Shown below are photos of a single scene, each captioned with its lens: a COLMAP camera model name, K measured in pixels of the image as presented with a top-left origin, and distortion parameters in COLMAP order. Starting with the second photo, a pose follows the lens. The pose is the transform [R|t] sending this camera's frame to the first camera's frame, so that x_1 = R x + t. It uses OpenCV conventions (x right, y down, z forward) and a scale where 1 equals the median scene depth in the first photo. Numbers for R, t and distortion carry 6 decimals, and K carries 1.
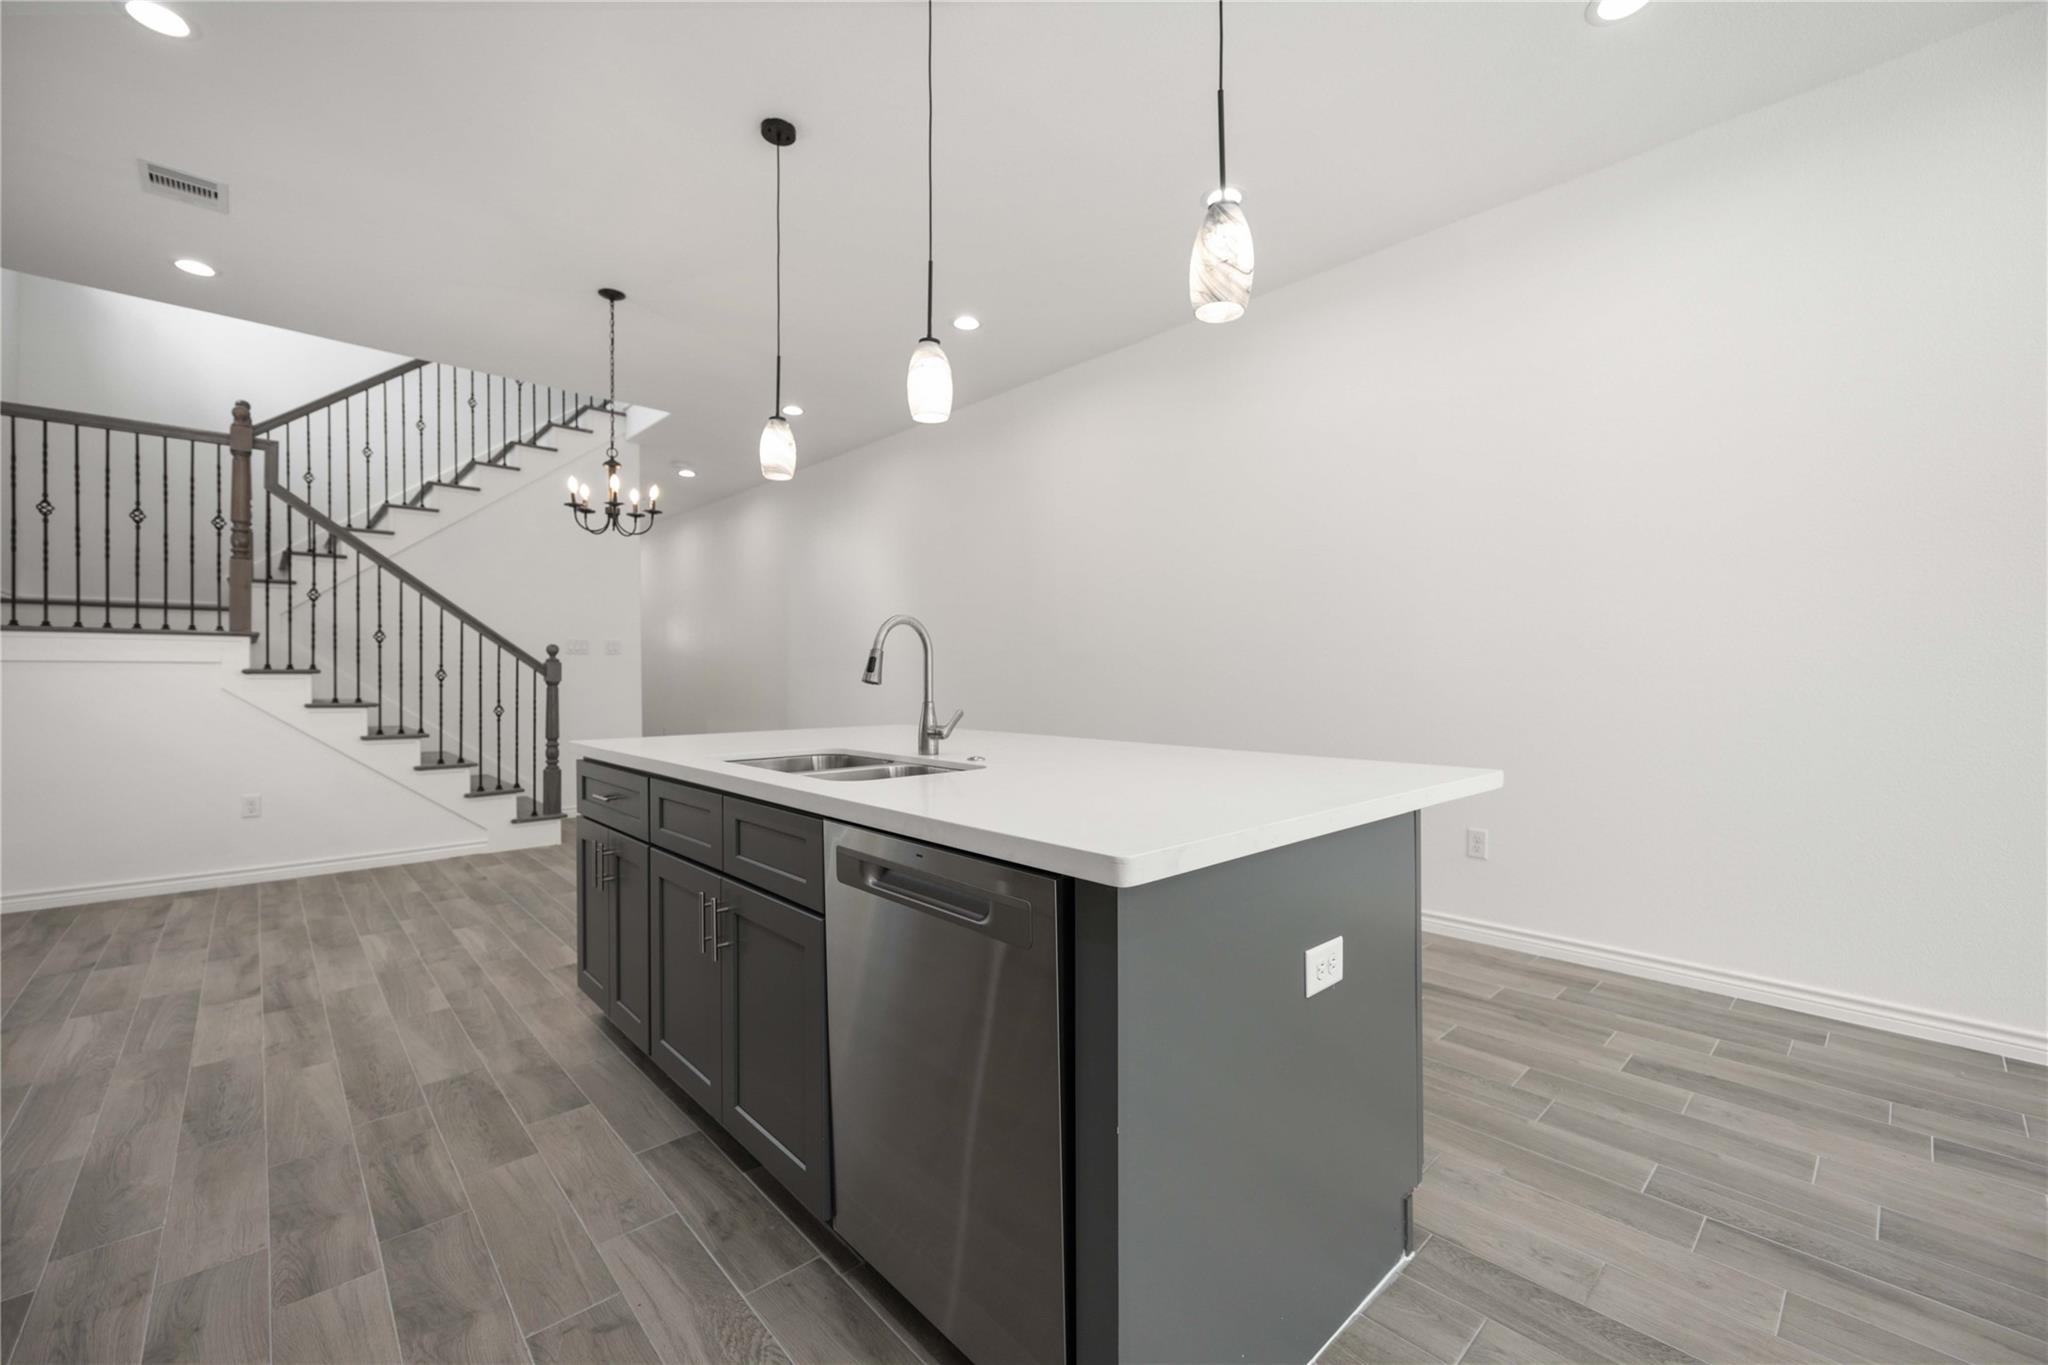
lens RADIAL K [[824.4, 0, 1033.0], [0, 824.4, 683.9], [0, 0, 1]] dist [-0.000601, -0.000521]
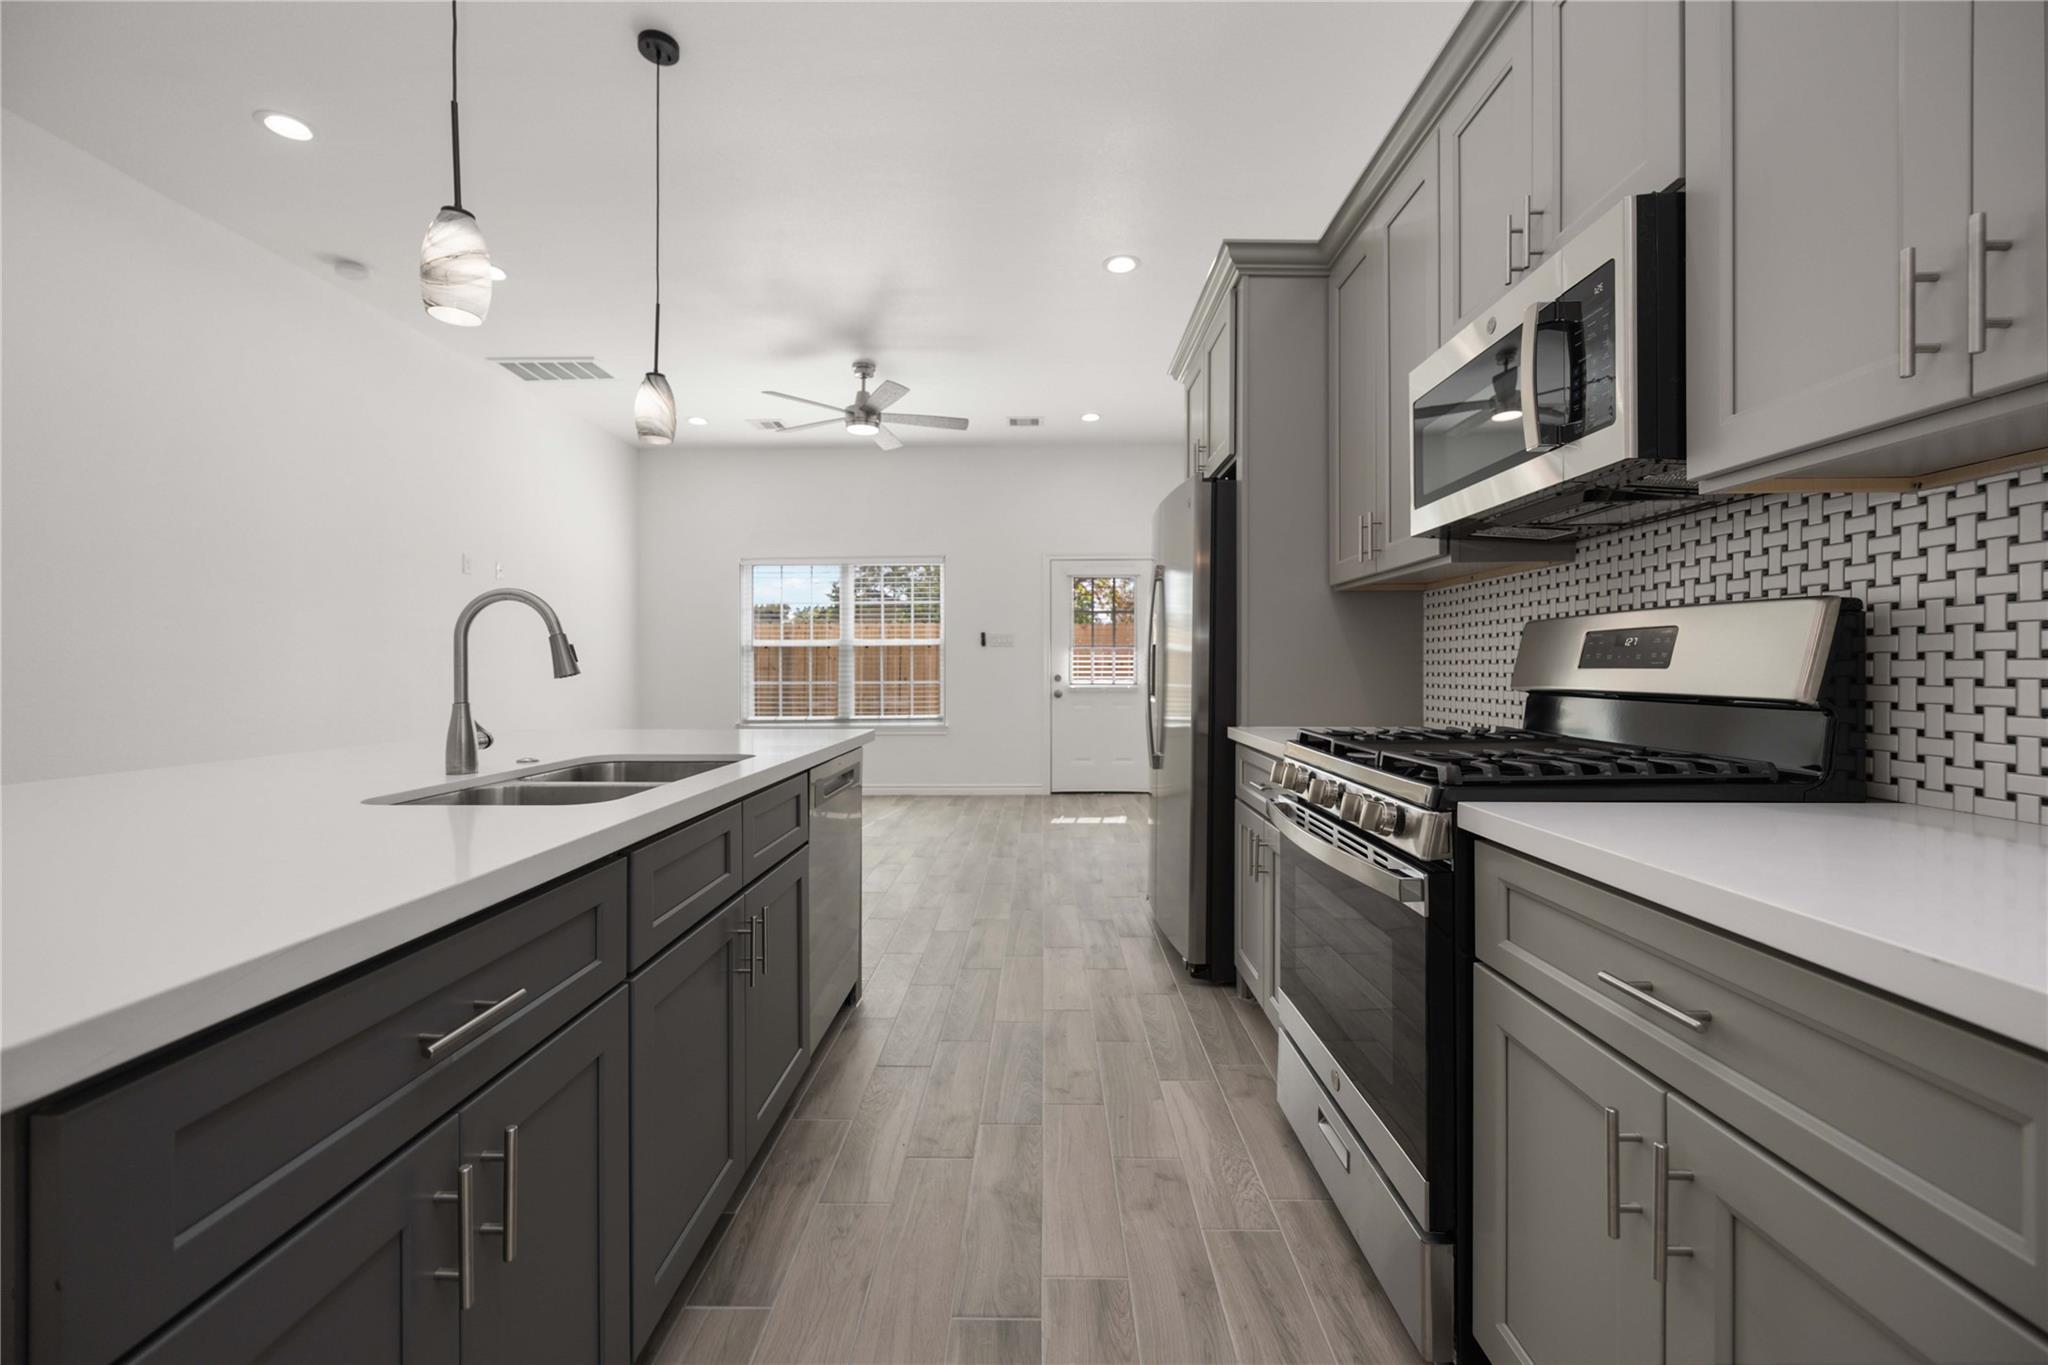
lens RADIAL K [[824.4, 0, 1021.6], [0, 824.4, 670.7], [0, 0, 1]] dist [-0.000601, -0.000521]
pose [[-0.709979, 0.001308, 0.704221, -0.777265], [0.012226, 0.999870, 0.010469, -0.006416], [-0.704116, 0.016042, -0.709903, 0.904392]]
